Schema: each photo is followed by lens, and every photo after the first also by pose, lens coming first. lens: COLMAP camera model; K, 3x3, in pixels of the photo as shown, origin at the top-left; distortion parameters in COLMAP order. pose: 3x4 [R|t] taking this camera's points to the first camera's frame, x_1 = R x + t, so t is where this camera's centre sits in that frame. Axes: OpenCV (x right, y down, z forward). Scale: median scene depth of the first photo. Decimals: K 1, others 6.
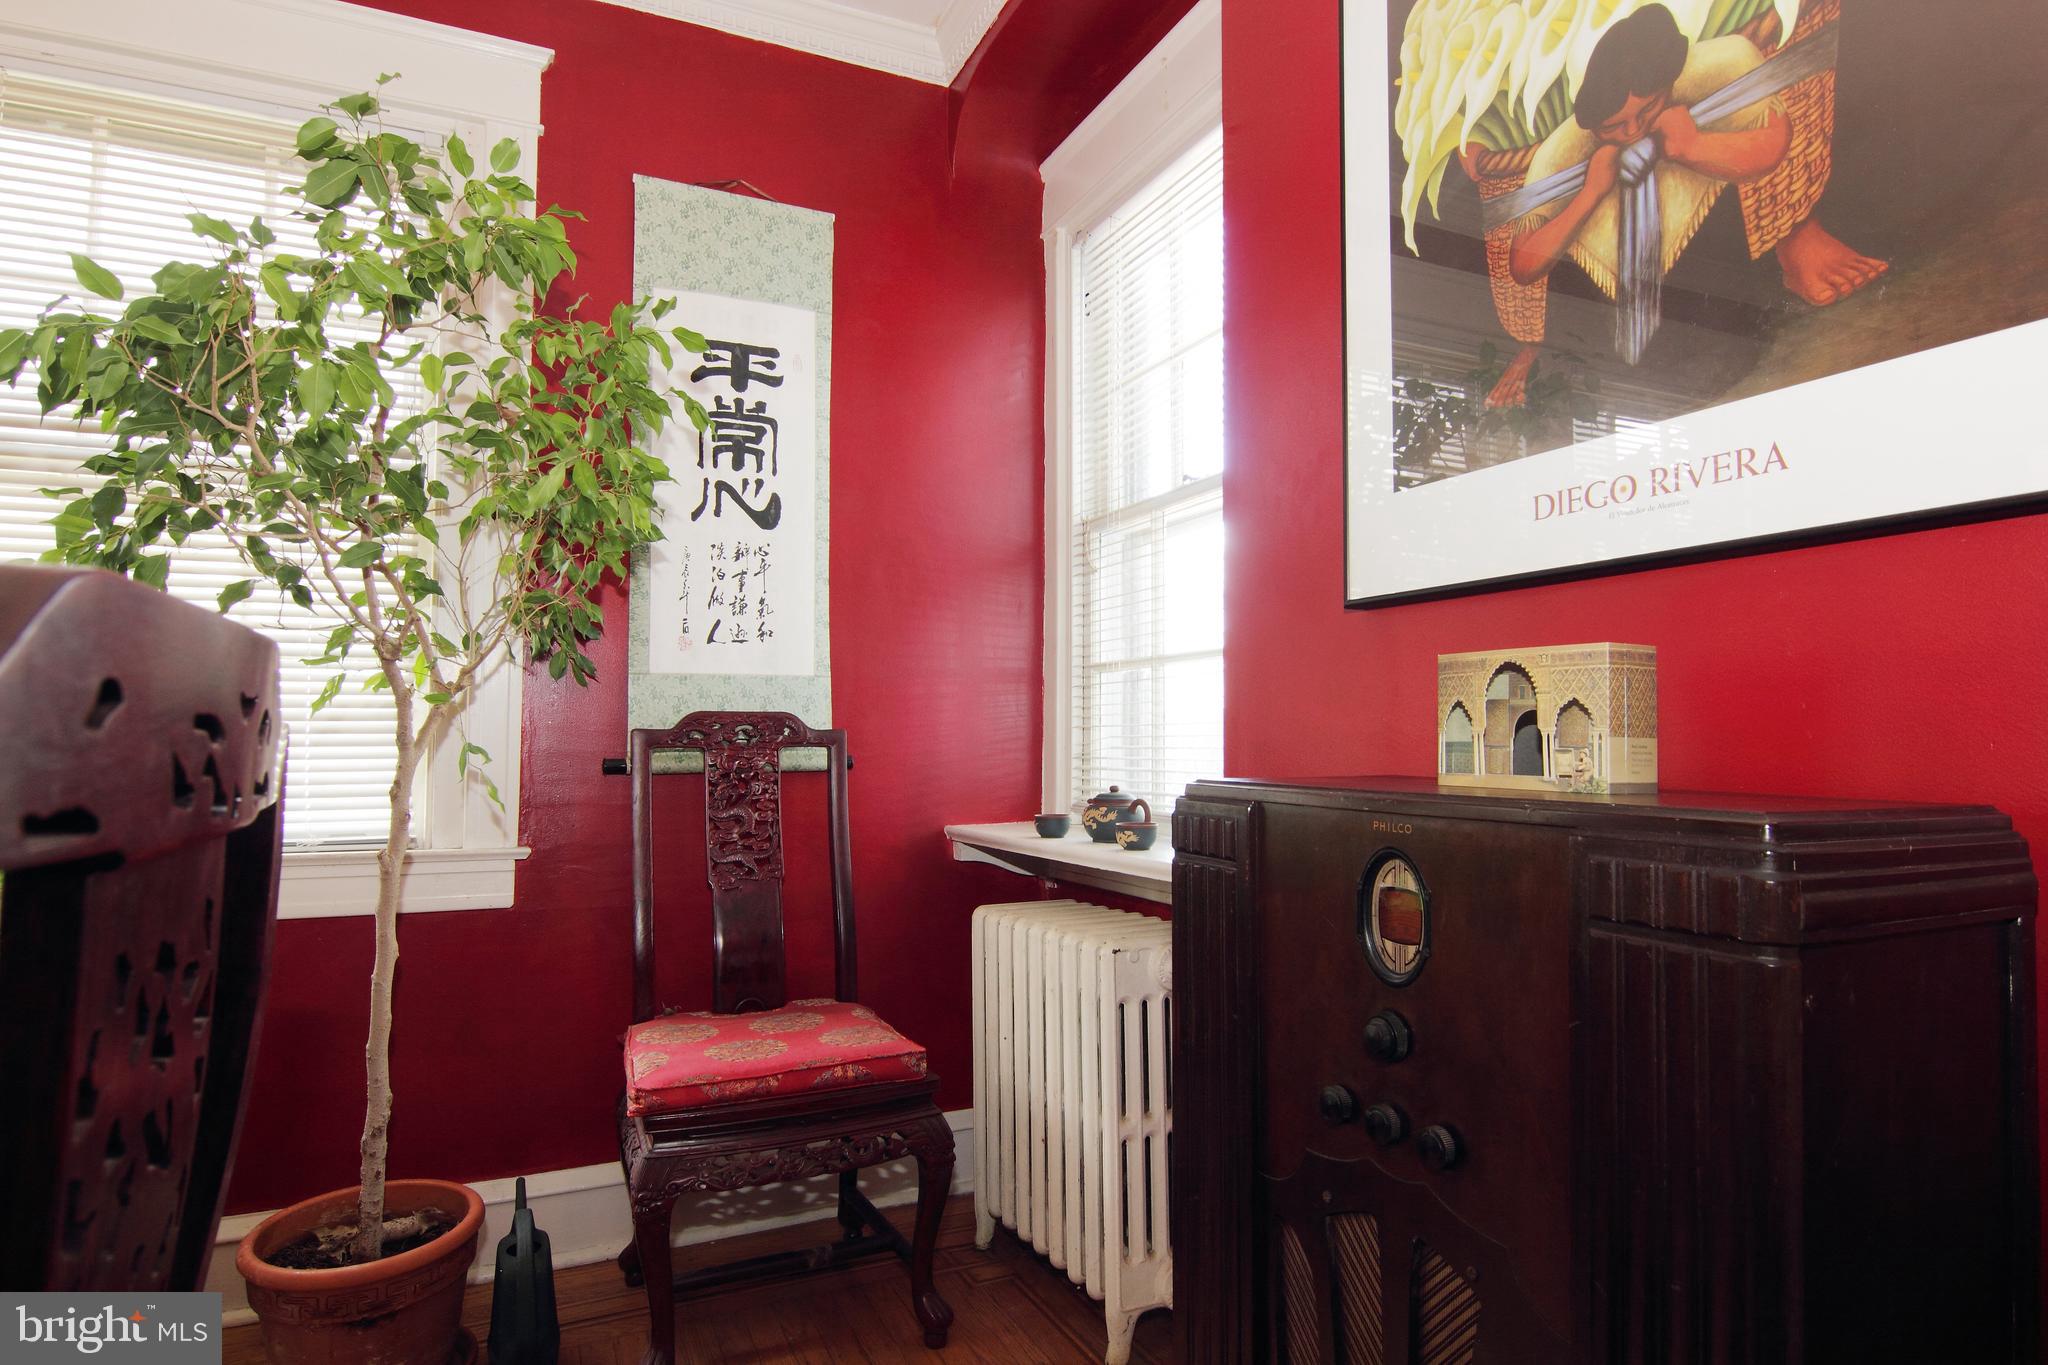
lens RADIAL K [[1138.0, 0, 1026.5], [0, 1138.0, 686.1], [0, 0, 1]] dist [0.005315, -0.020911]
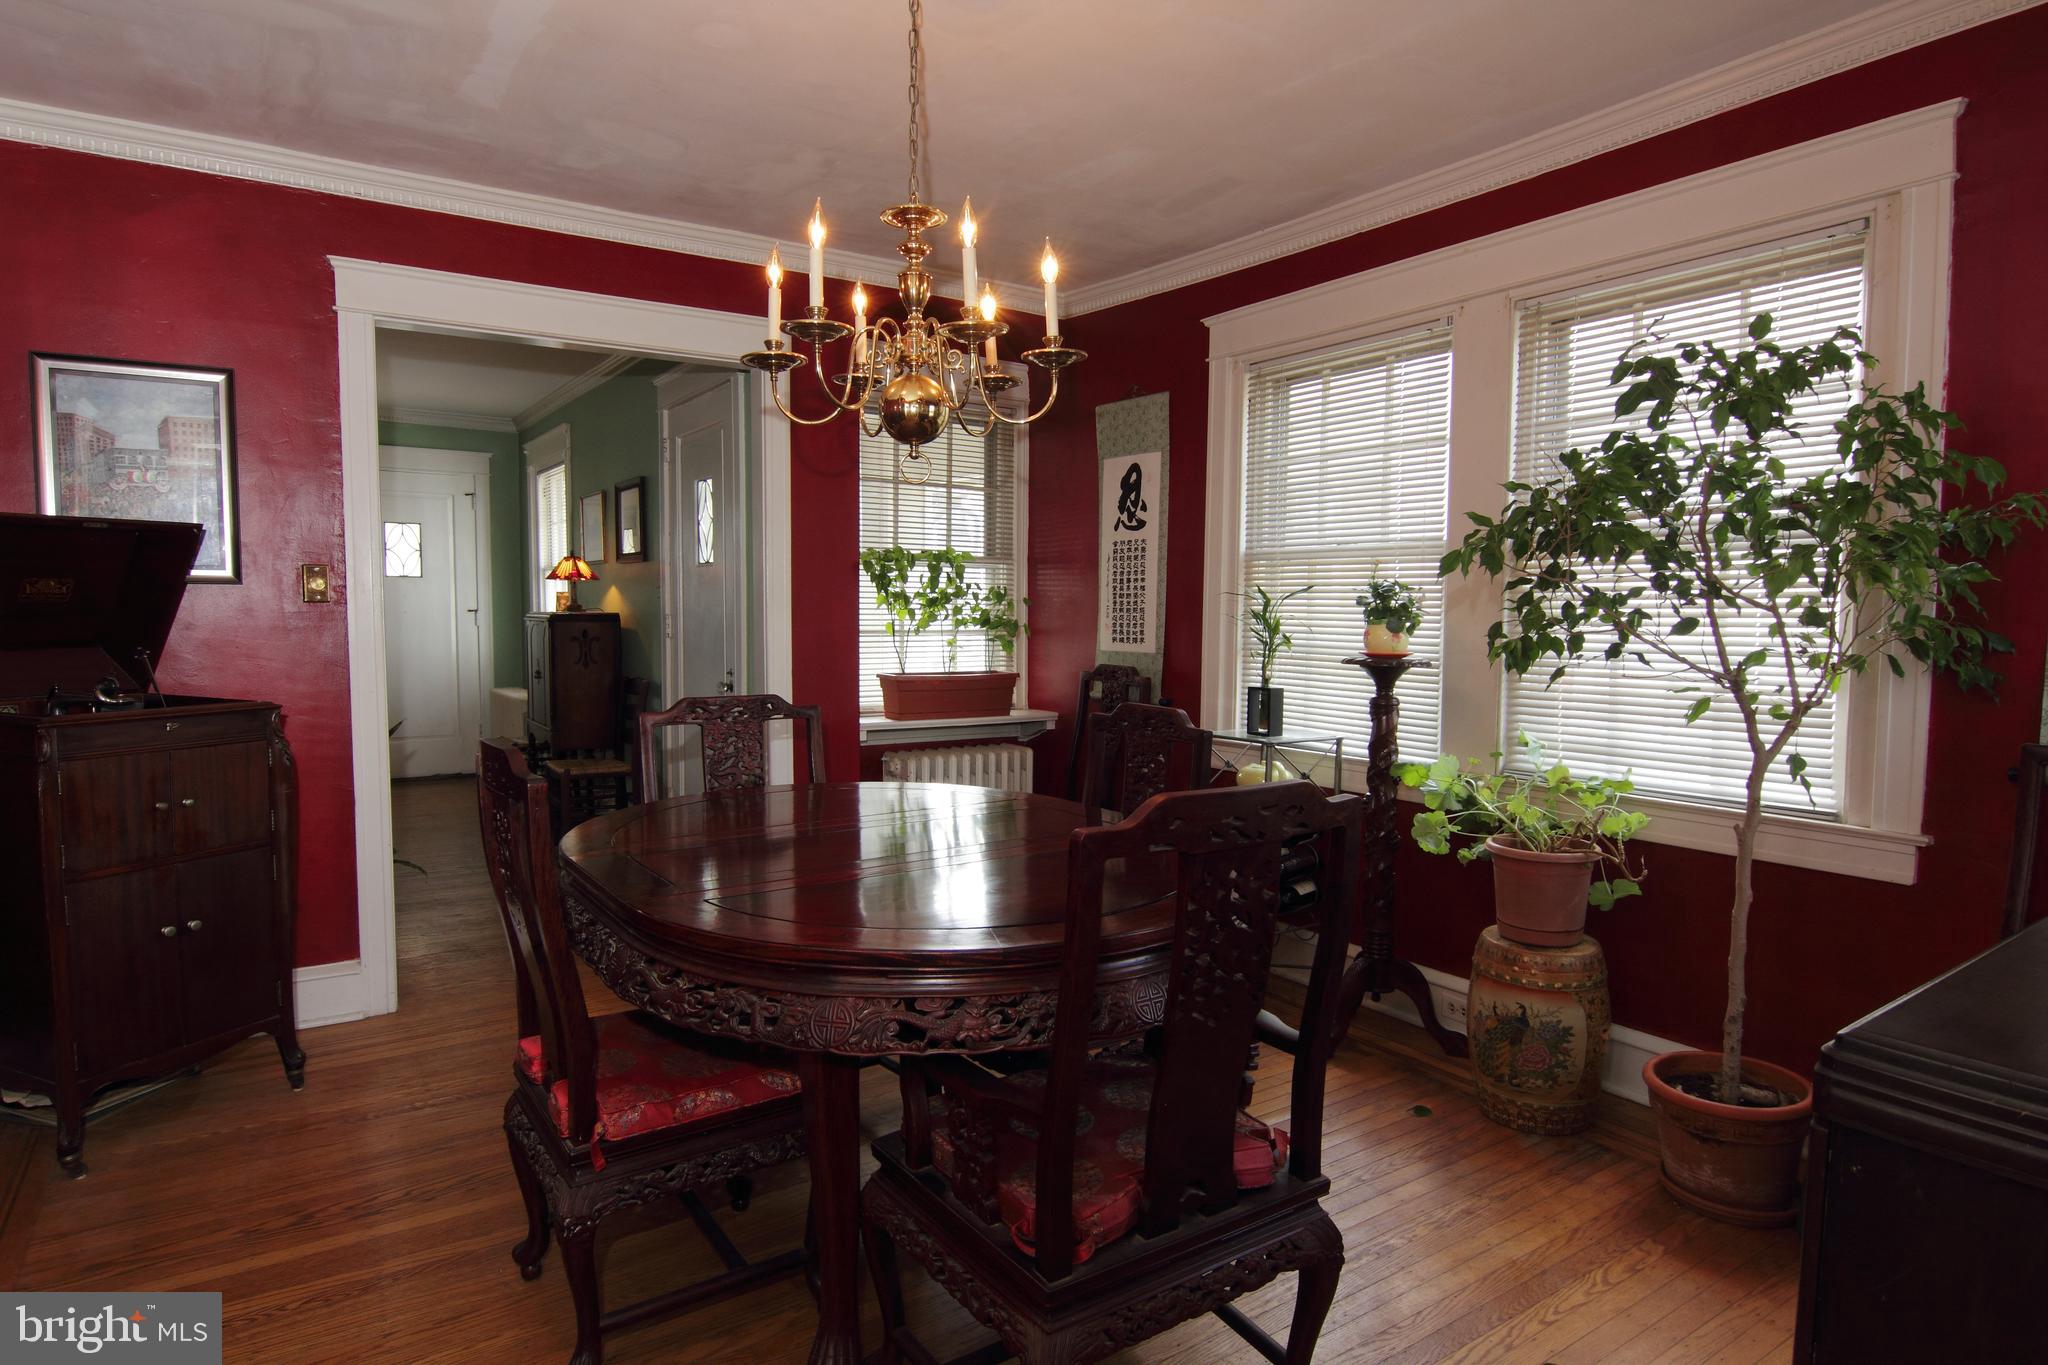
lens RADIAL K [[1138.0, 0, 1026.5], [0, 1138.0, 686.1], [0, 0, 1]] dist [0.005315, -0.020911]
pose [[0.157237, 0.061248, -0.985660, 0.484452], [0.049470, 0.996333, 0.069803, -0.120345], [0.986321, -0.059737, 0.153631, -0.045902]]
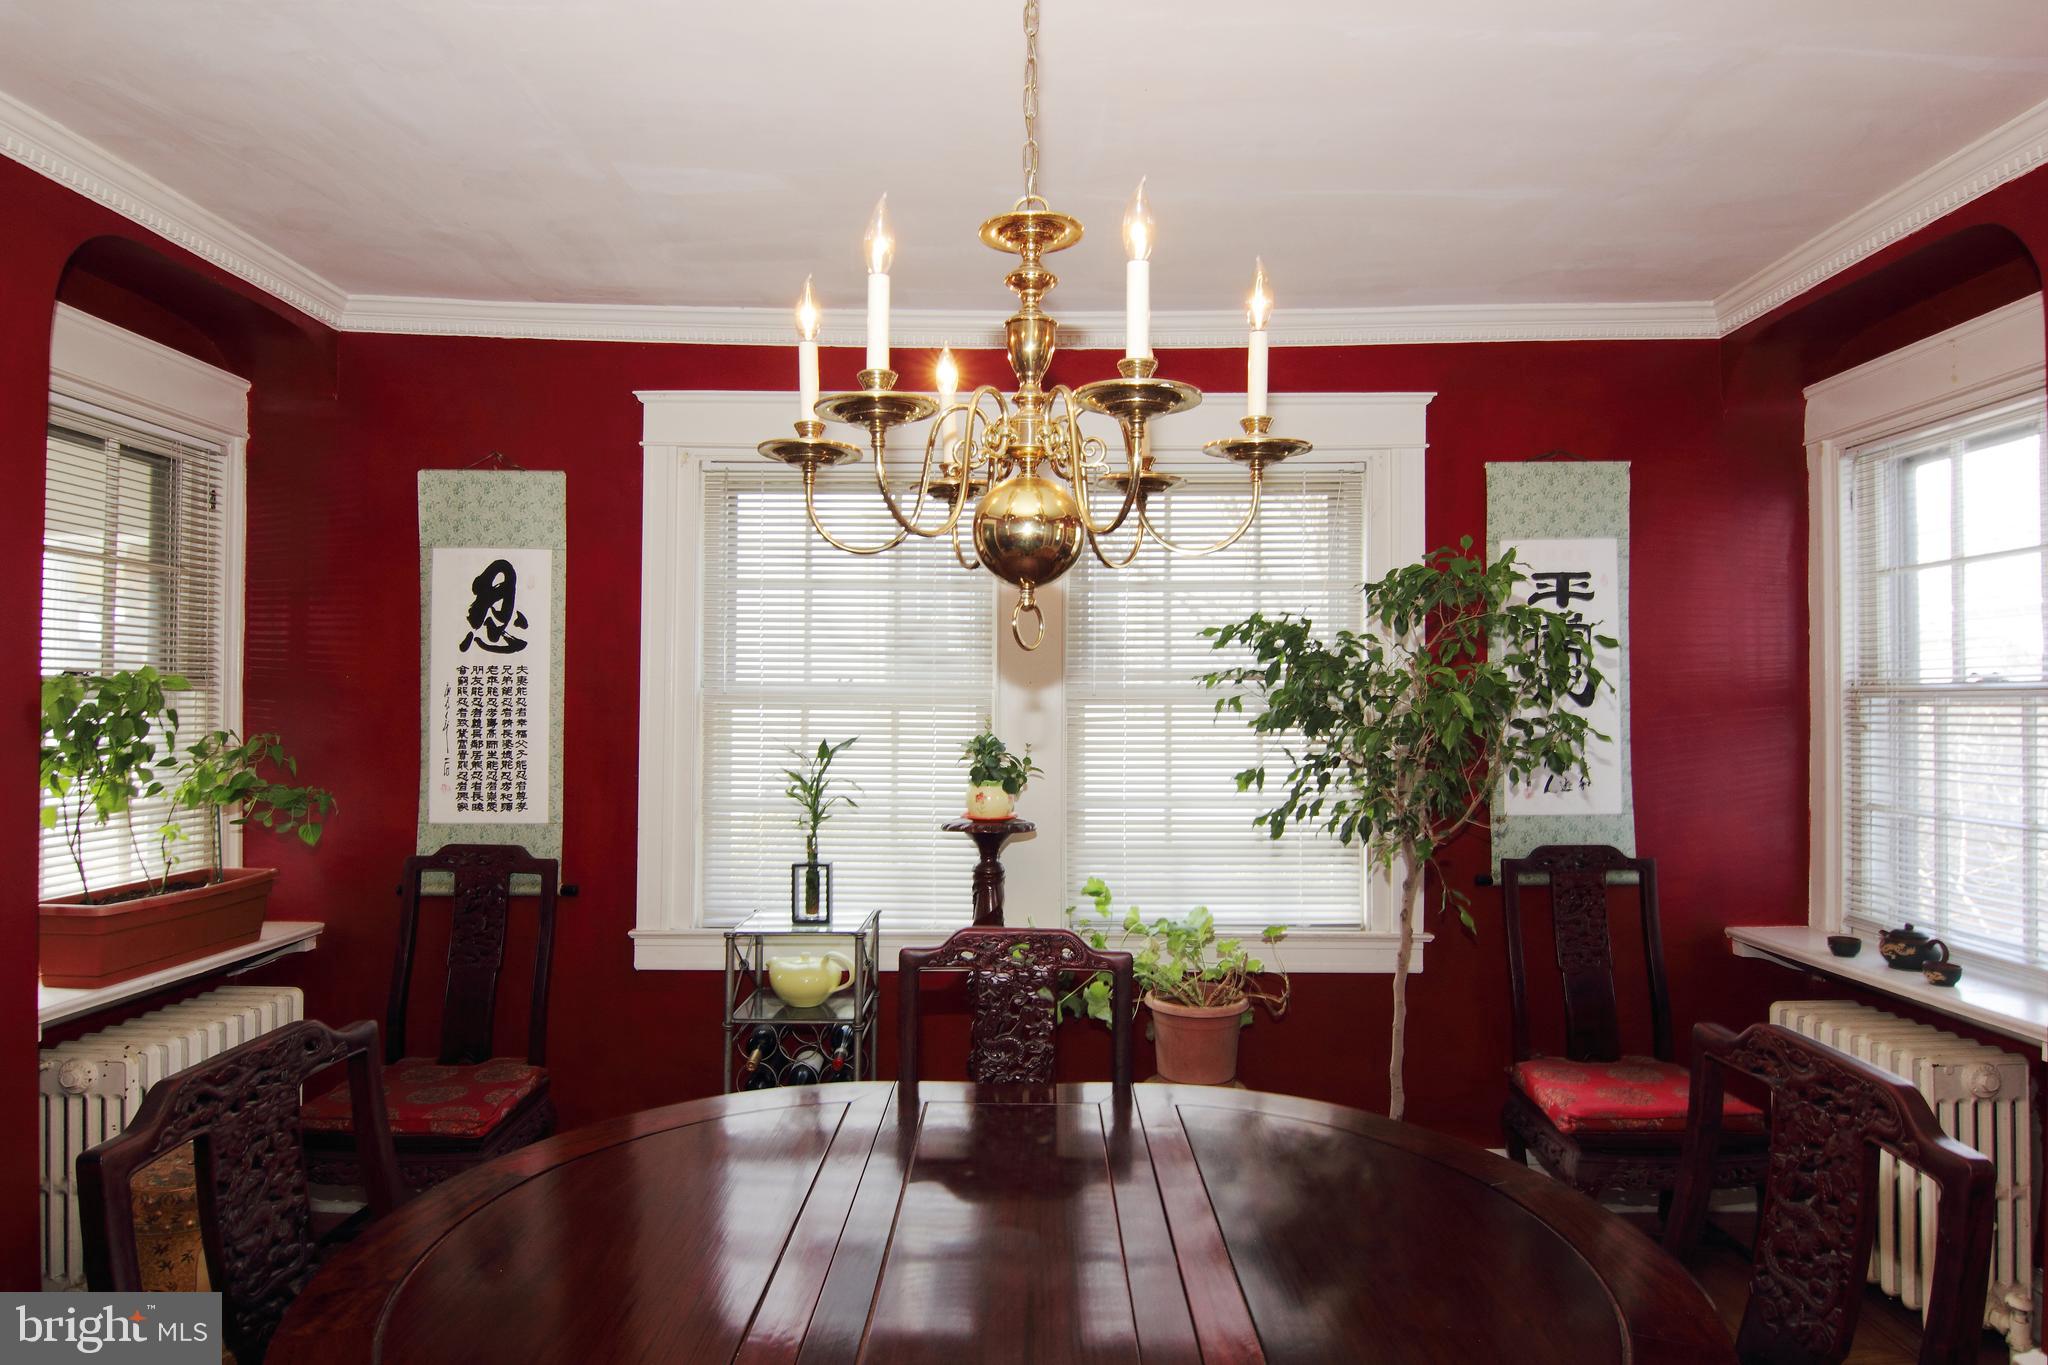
lens RADIAL K [[1138.0, 0, 1026.5], [0, 1138.0, 686.1], [0, 0, 1]] dist [0.005315, -0.020911]
pose [[0.901562, -0.007620, -0.432582, -0.245781], [0.026048, 0.998987, 0.036690, -0.234986], [0.431864, -0.044346, 0.900848, -0.529532]]
